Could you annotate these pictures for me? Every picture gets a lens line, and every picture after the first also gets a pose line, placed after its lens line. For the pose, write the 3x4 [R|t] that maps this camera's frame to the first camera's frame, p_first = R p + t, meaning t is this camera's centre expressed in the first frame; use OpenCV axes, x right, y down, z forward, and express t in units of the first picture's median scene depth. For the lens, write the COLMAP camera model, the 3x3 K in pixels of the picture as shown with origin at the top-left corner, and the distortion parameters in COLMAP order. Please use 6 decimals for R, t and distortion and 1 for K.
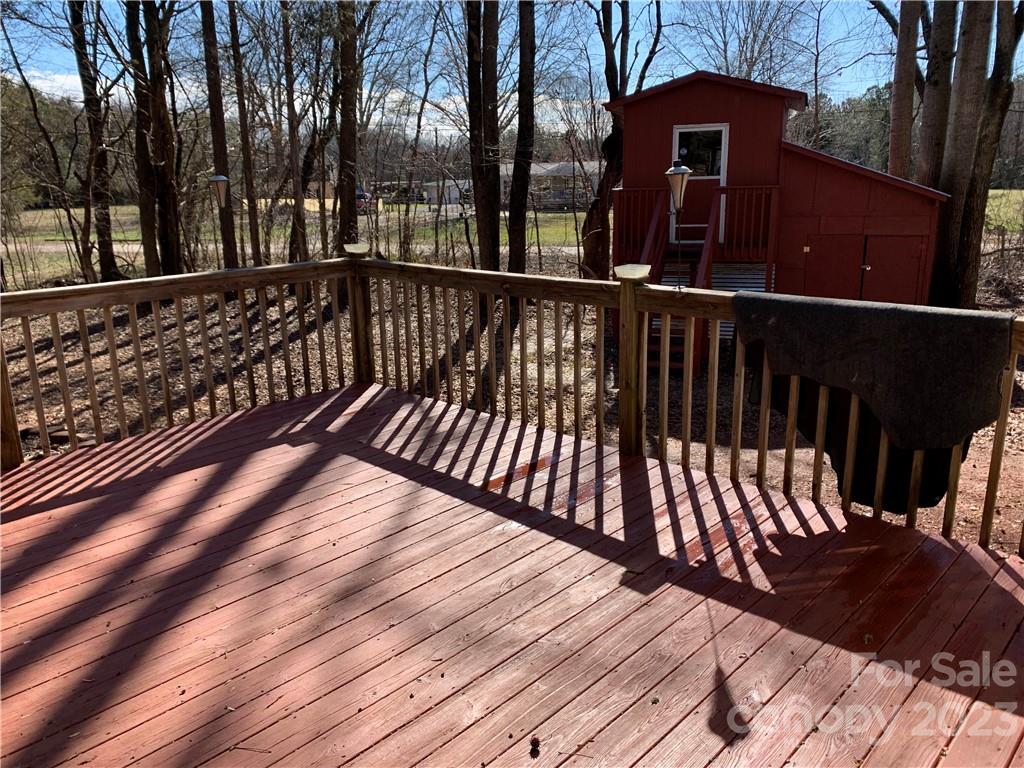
lens RADIAL K [[774.8, 0, 496.1], [0, 774.8, 397.5], [0, 0, 1]] dist [0.018963, 0.004792]
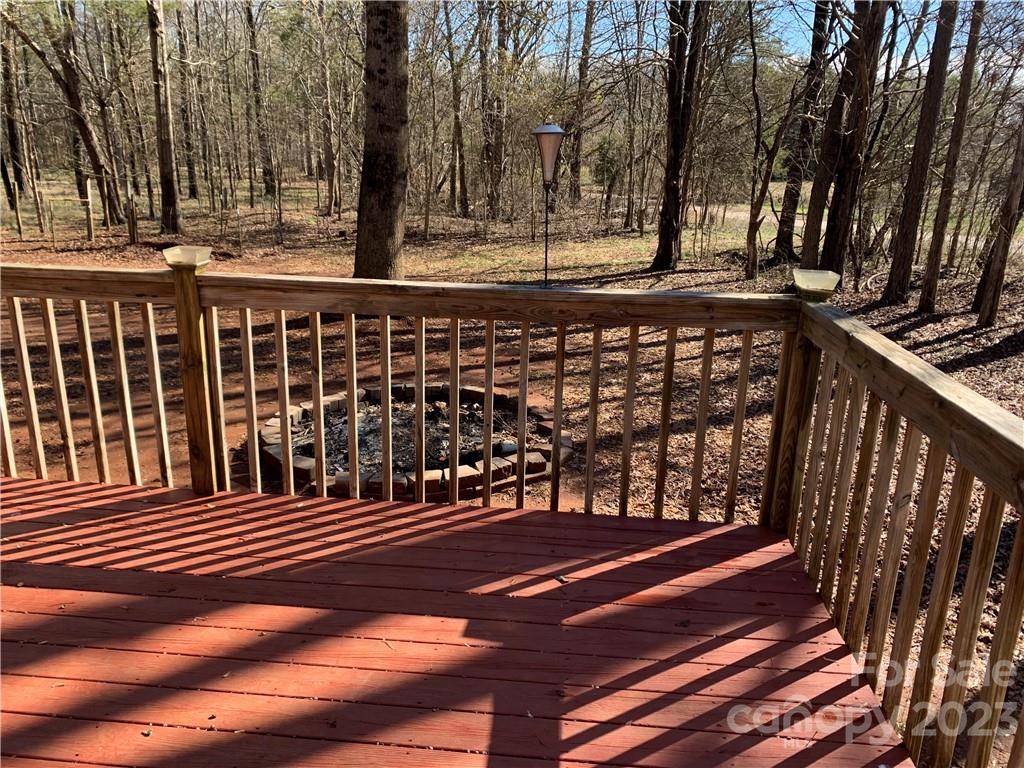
lens RADIAL K [[774.8, 0, 510.6], [0, 774.8, 376.8], [0, 0, 1]] dist [0.018963, 0.004792]
pose [[0.630482, 0.252833, -0.733872, 0.091153], [-0.248981, 0.961378, 0.117310, -0.154378], [0.735188, 0.108759, 0.669082, 0.563999]]
